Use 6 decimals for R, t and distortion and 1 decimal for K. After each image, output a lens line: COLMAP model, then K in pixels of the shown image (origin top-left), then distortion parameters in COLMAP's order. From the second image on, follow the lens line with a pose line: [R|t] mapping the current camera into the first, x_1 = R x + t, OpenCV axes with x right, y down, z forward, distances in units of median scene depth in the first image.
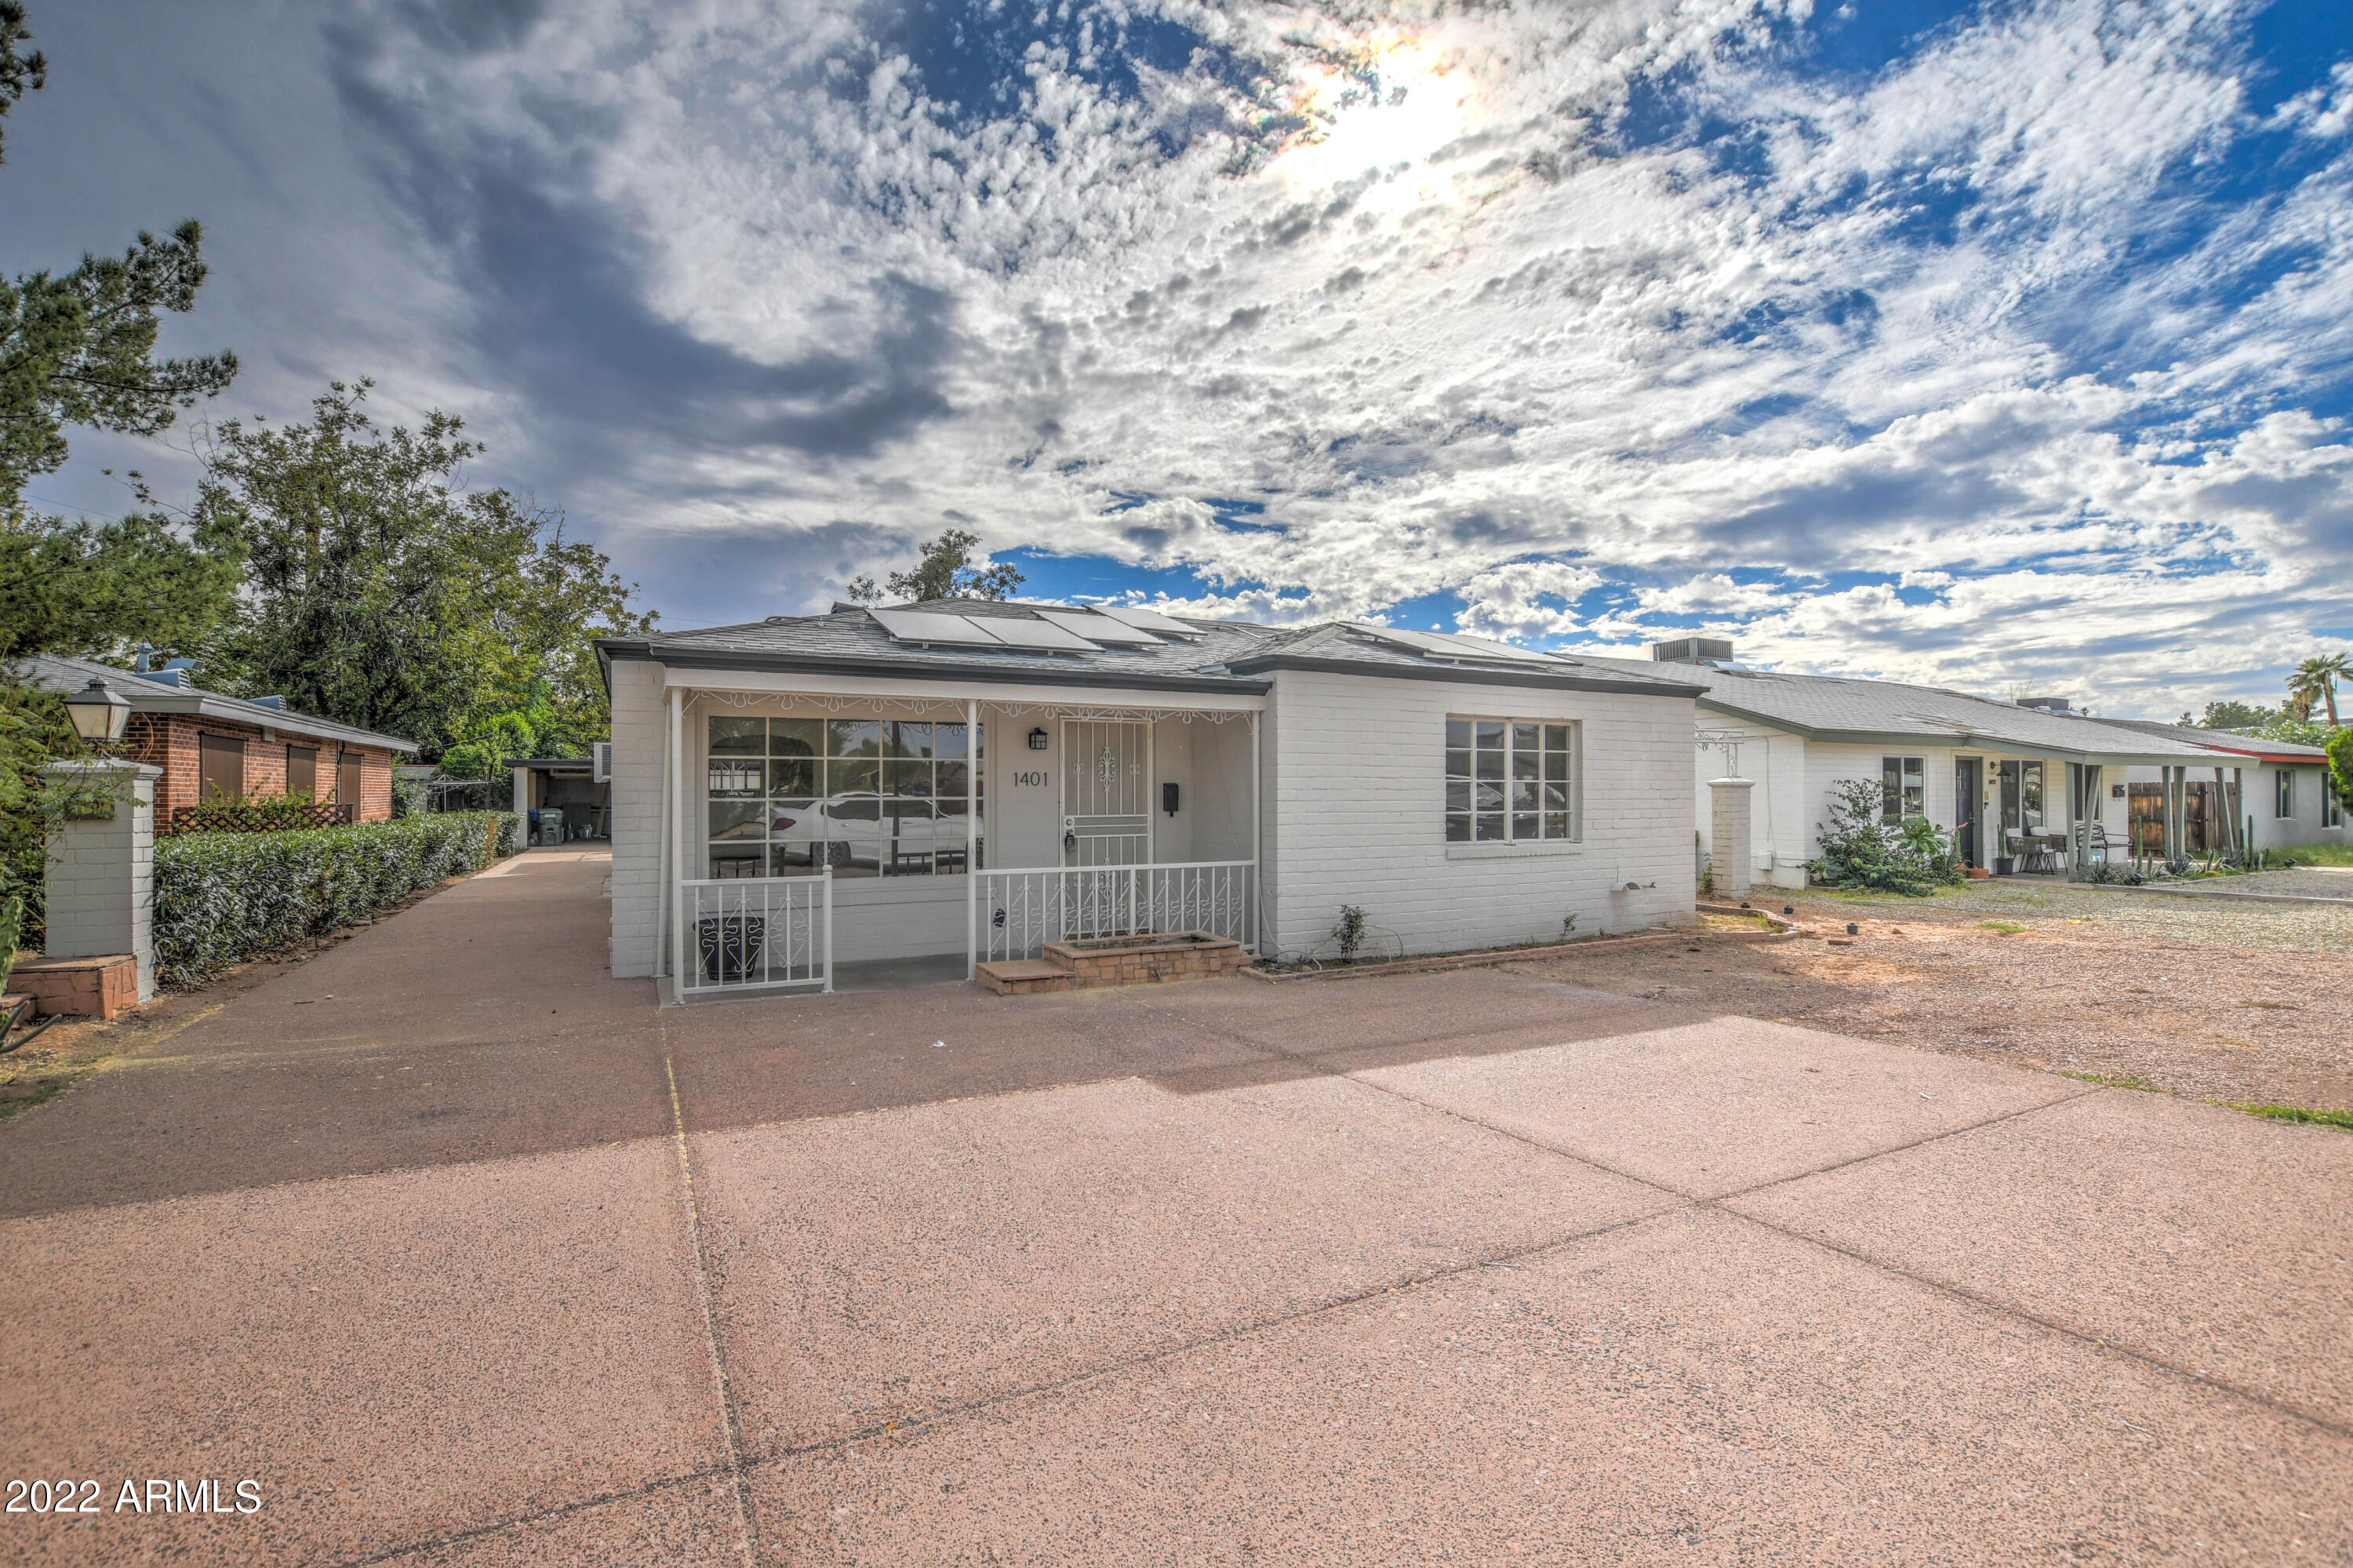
lens RADIAL K [[1066.4, 0, 1174.2], [0, 1066.4, 783.2], [0, 0, 1]] dist [-0.051231, 0.013246]
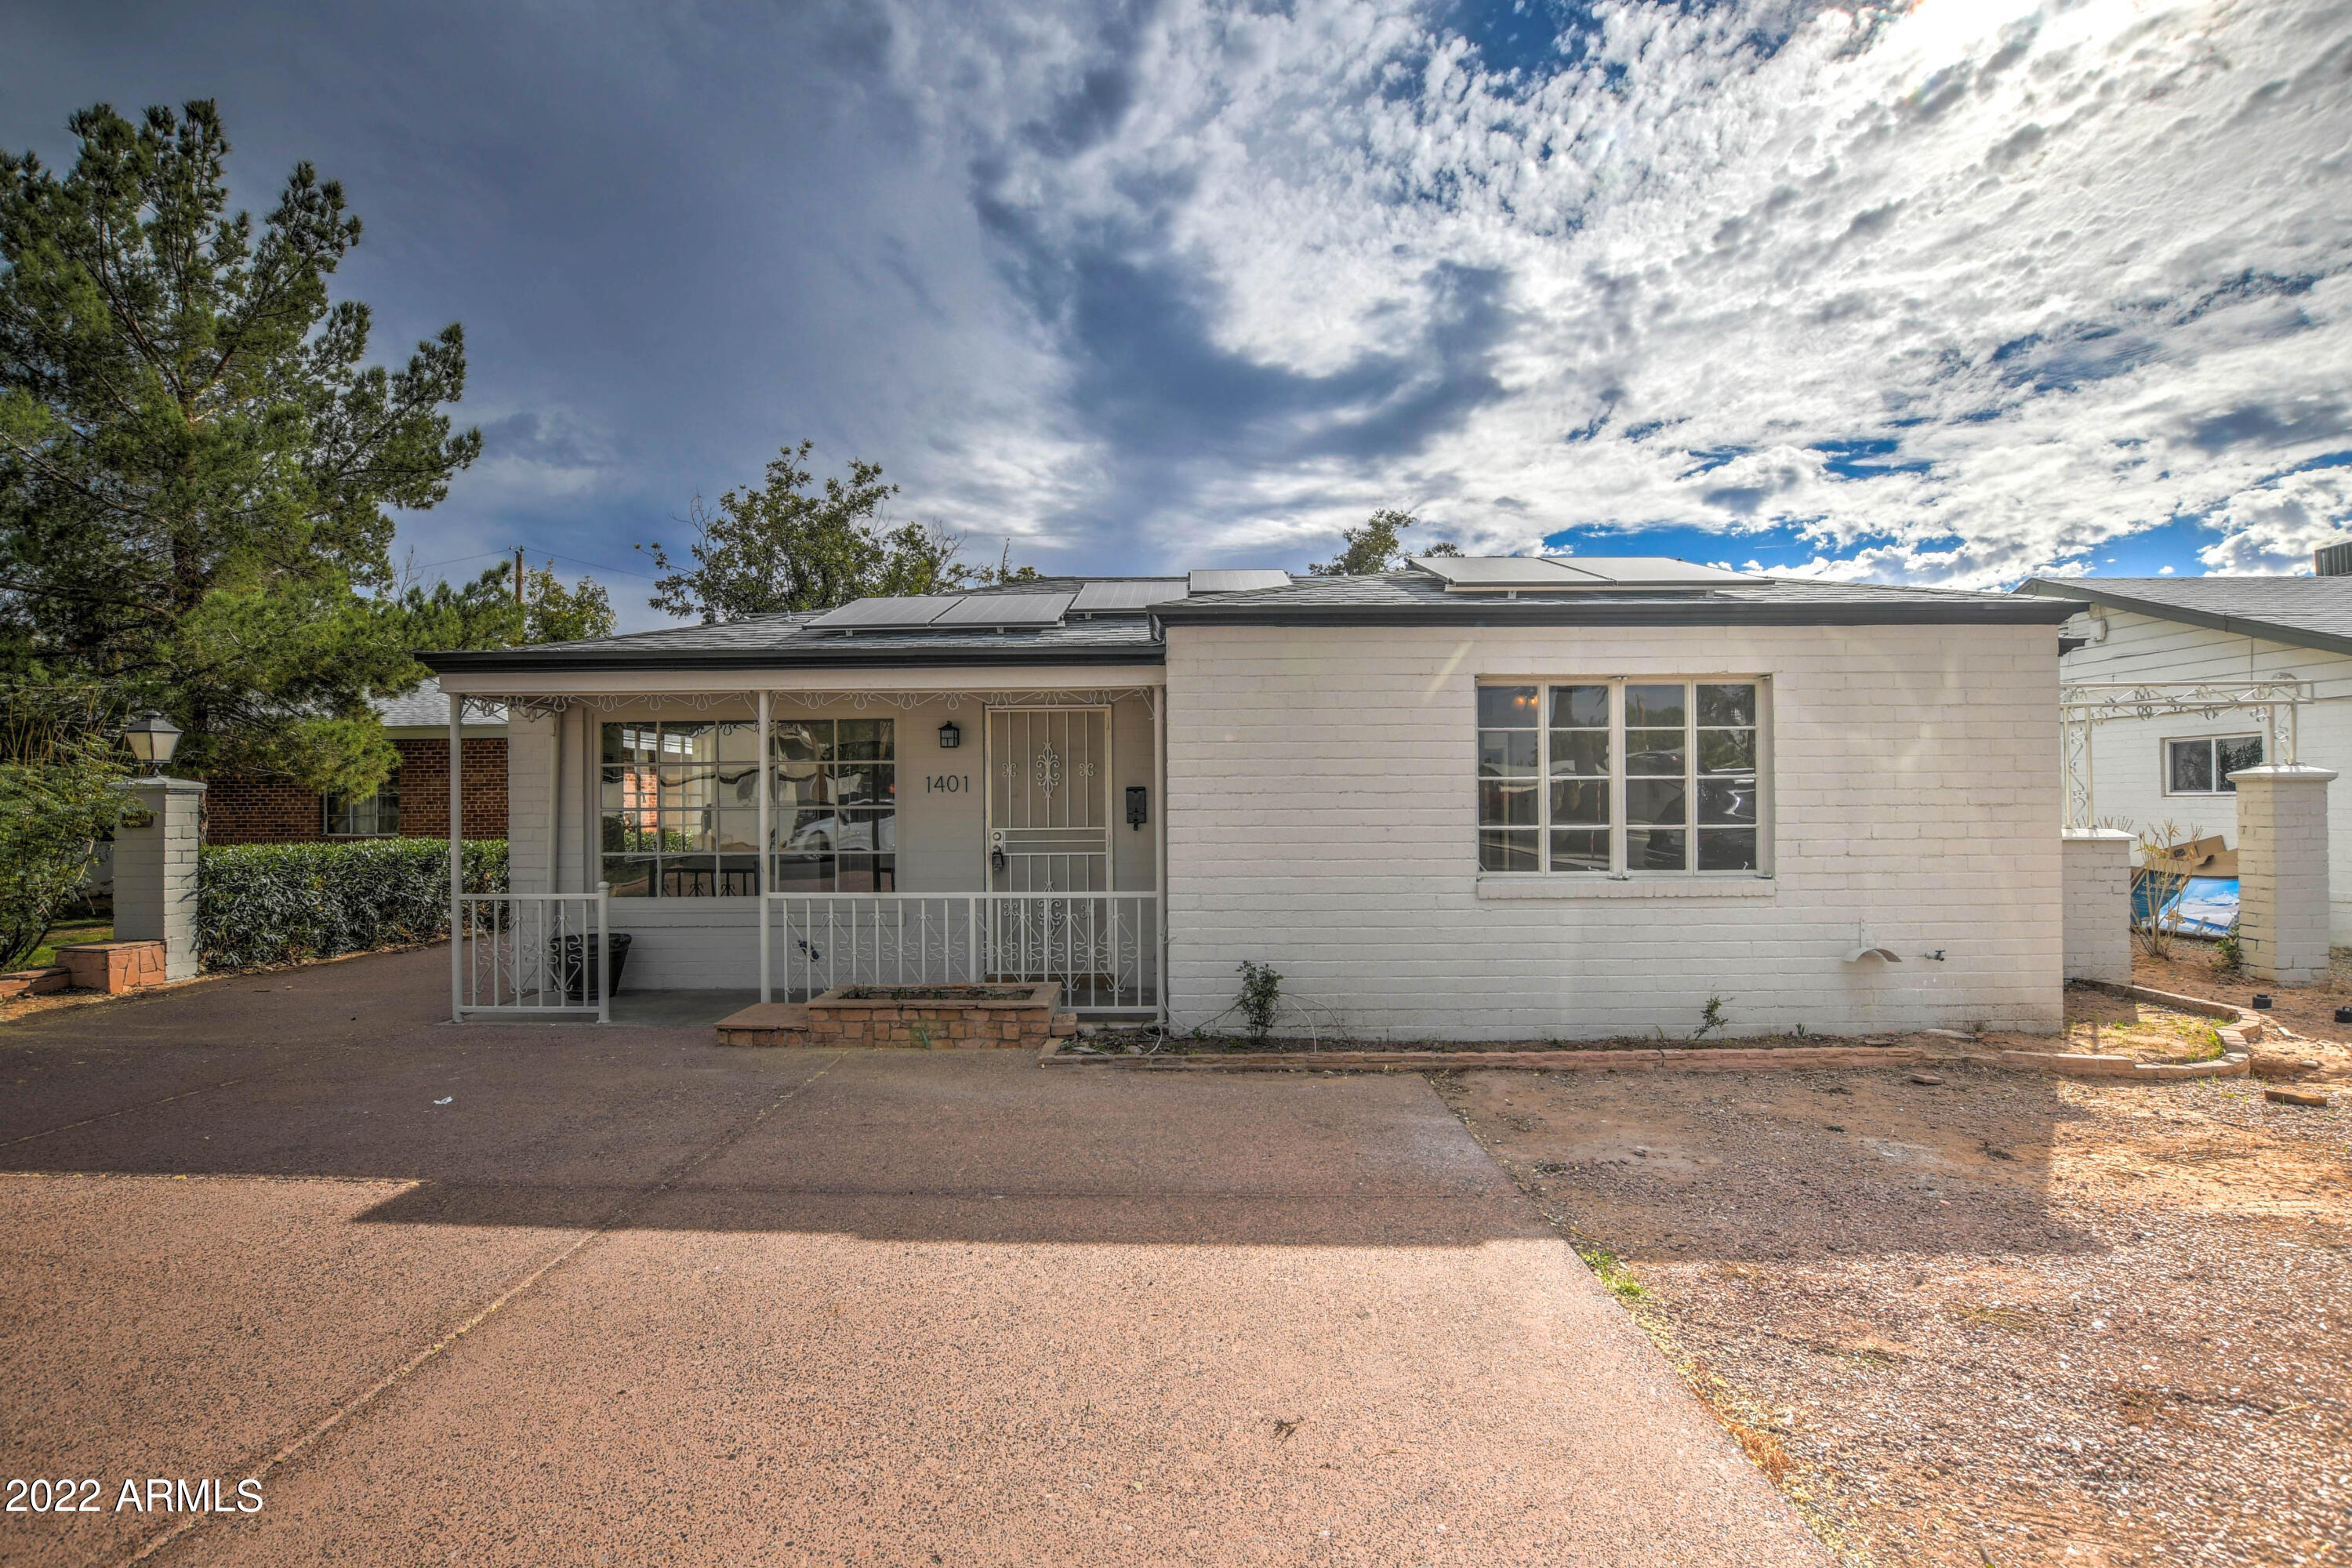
lens RADIAL K [[1119.7, 0, 1178.1], [0, 1119.7, 786.7], [0, 0, 1]] dist [-0.034447, 0.004619]
pose [[0.878494, -0.011322, -0.477619, 0.408911], [0.009539, 0.999936, -0.006159, 0.005054], [0.477658, 0.000855, 0.878546, 0.296558]]
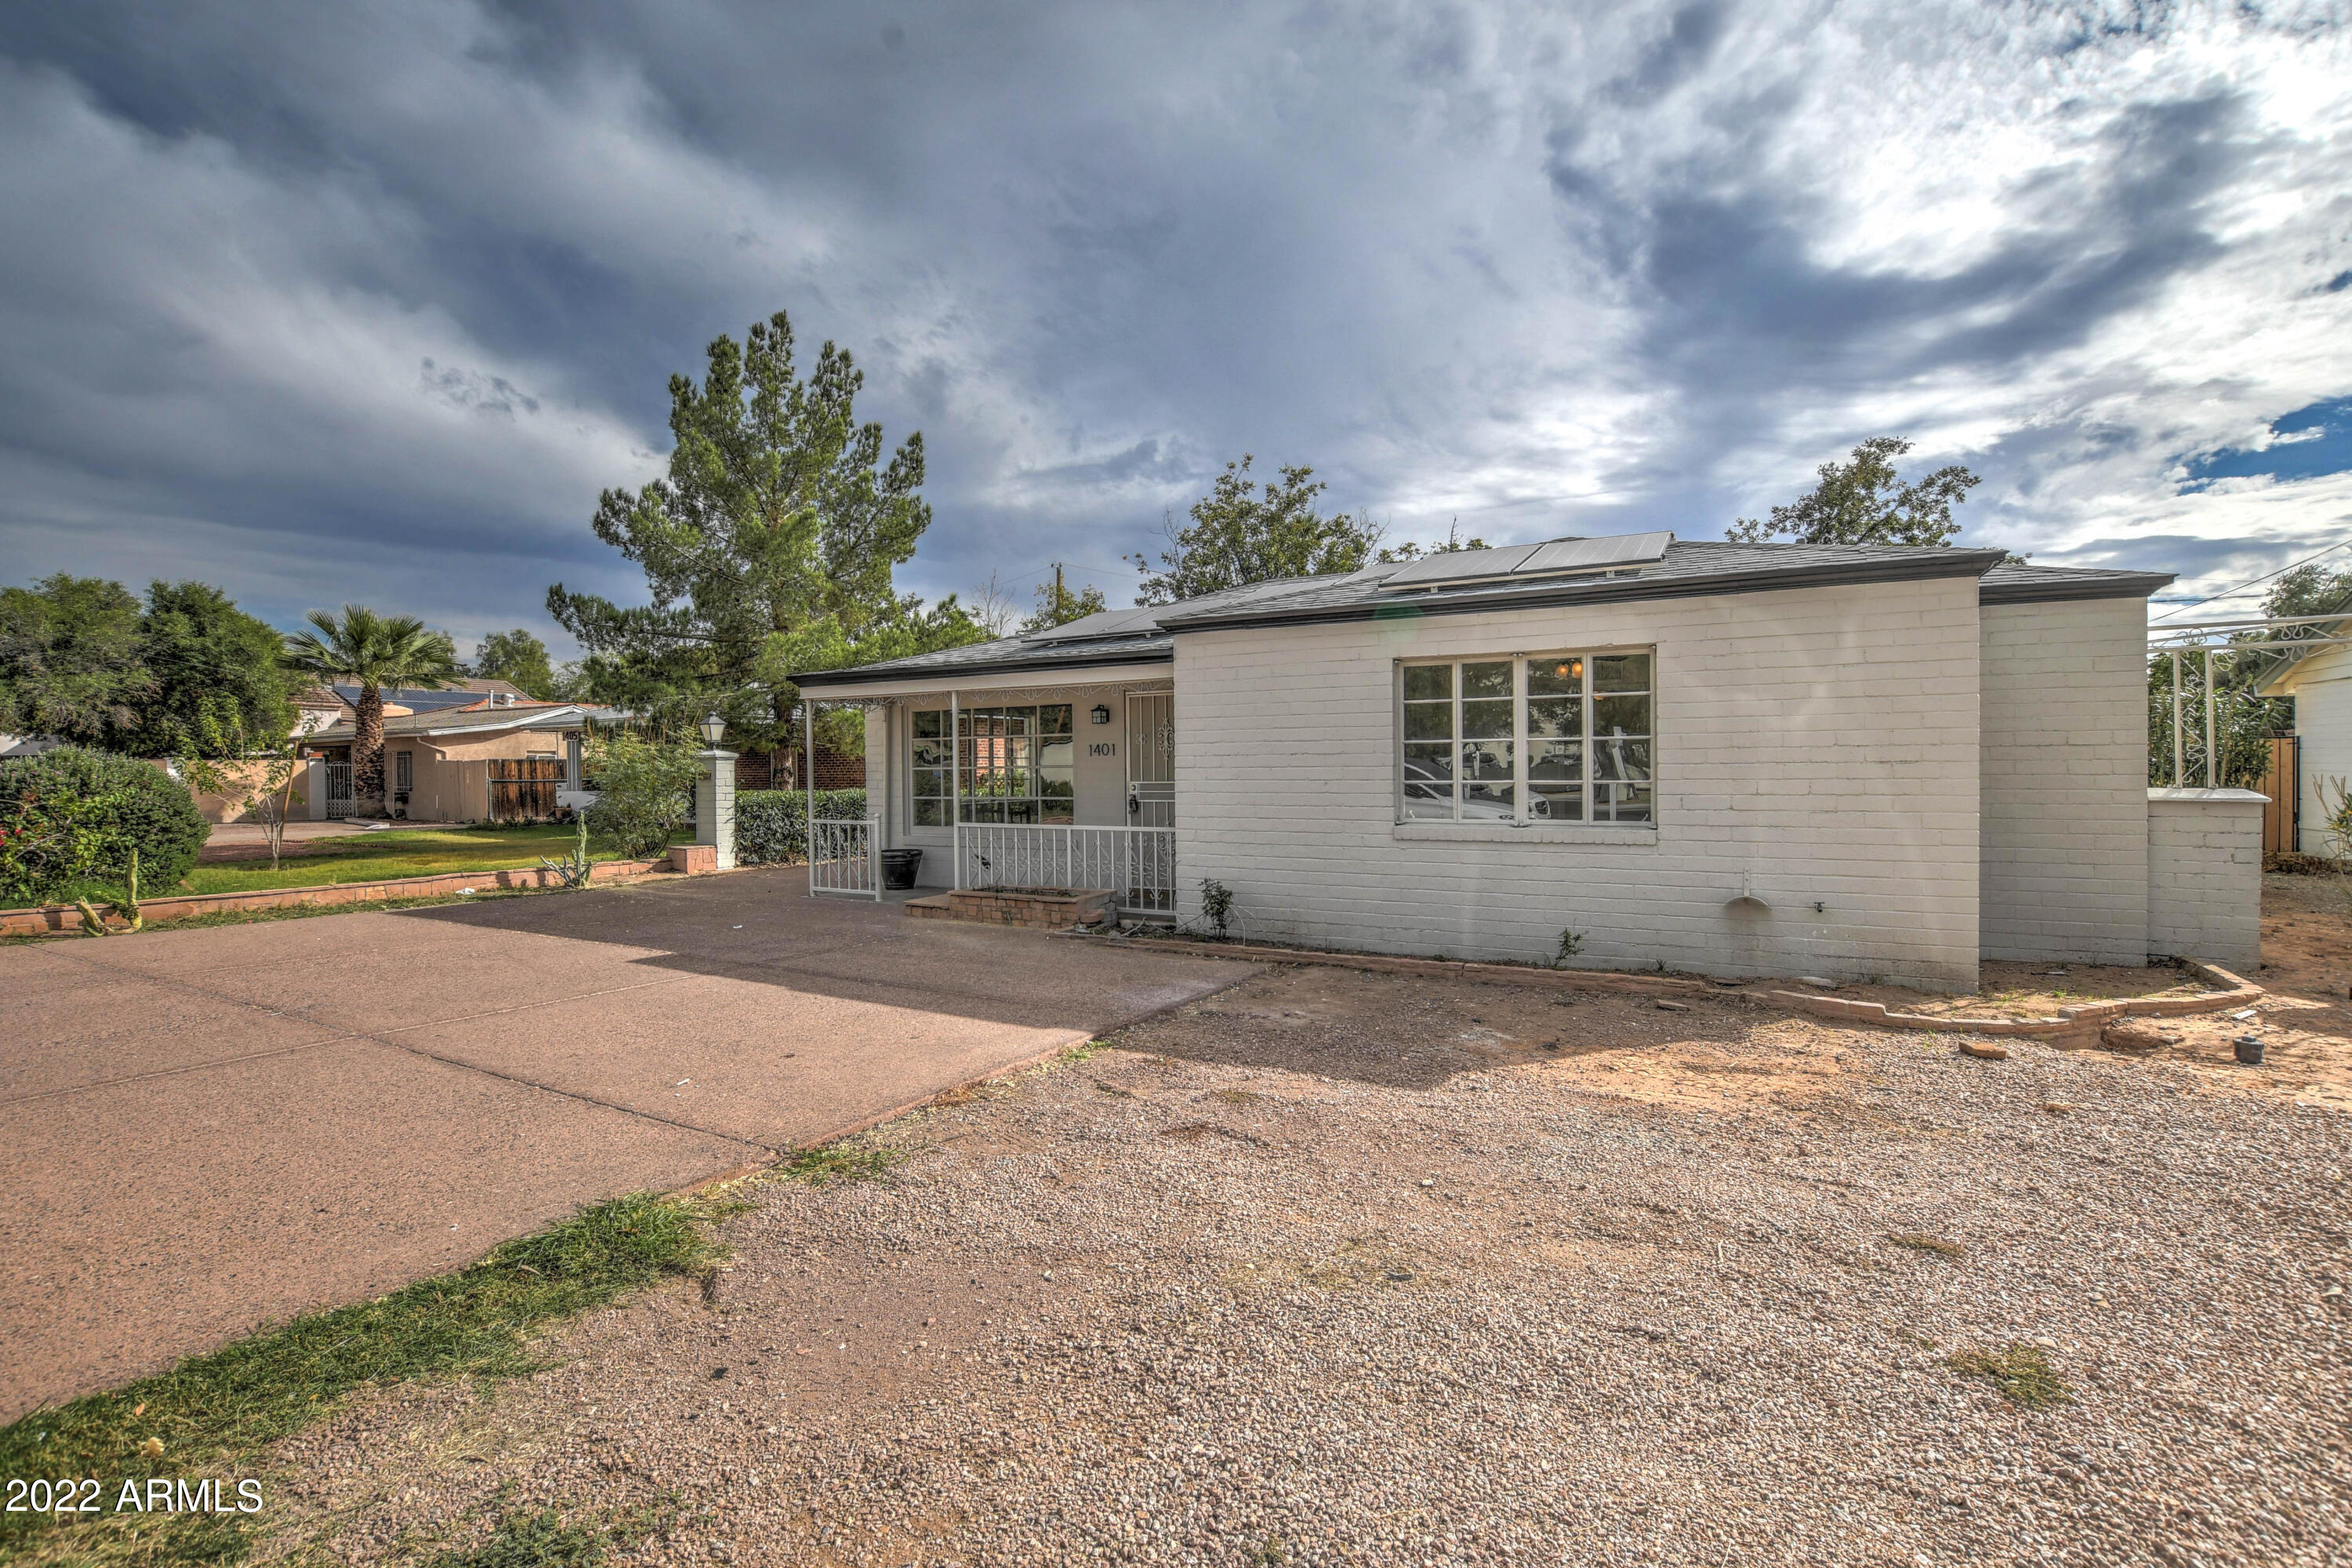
lens RADIAL K [[1065.9, 0, 1173.7], [0, 1065.9, 783.2], [0, 0, 1]] dist [-0.051231, 0.013246]
pose [[0.546805, 0.008311, -0.837219, 0.814103], [0.017018, 0.999634, 0.021037, 0.008691], [0.837087, -0.025751, 0.546463, 0.401177]]
